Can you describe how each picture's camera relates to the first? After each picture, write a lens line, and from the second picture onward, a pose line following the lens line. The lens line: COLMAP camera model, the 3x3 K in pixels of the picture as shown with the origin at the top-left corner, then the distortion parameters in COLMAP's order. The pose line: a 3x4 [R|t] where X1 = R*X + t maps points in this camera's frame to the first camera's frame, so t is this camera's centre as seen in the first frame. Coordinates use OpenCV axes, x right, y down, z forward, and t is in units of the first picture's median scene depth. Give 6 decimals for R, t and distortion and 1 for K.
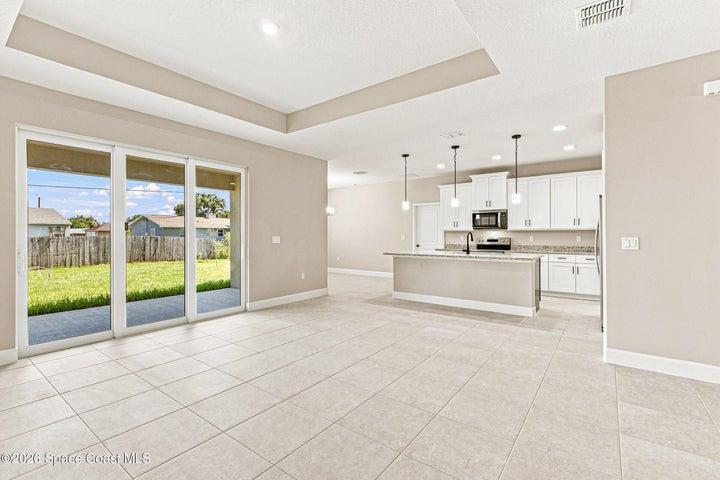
lens RADIAL K [[323.9, 0, 361.5], [0, 323.9, 233.5], [0, 0, 1]] dist [0.006226, 0.000385]
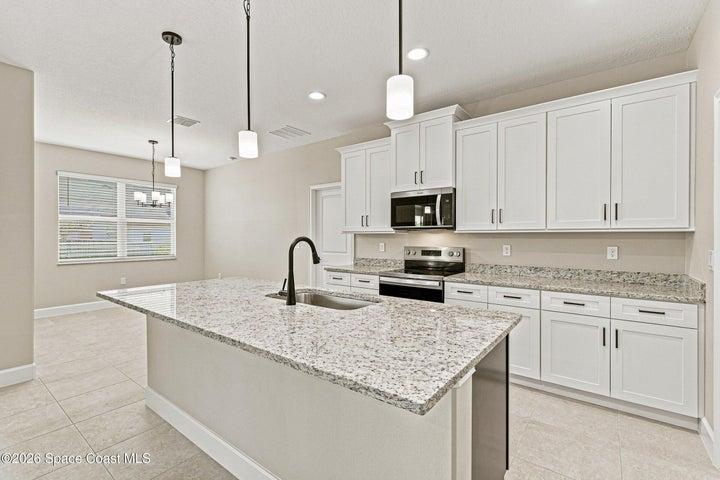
lens RADIAL K [[323.9, 0, 359.4], [0, 323.9, 237.7], [0, 0, 1]] dist [0.006226, 0.000385]
pose [[0.999954, 0.001805, -0.009368, 0.313788], [-0.001728, 0.999965, 0.008192, -0.006128], [0.009382, -0.008175, 0.999923, 0.525767]]
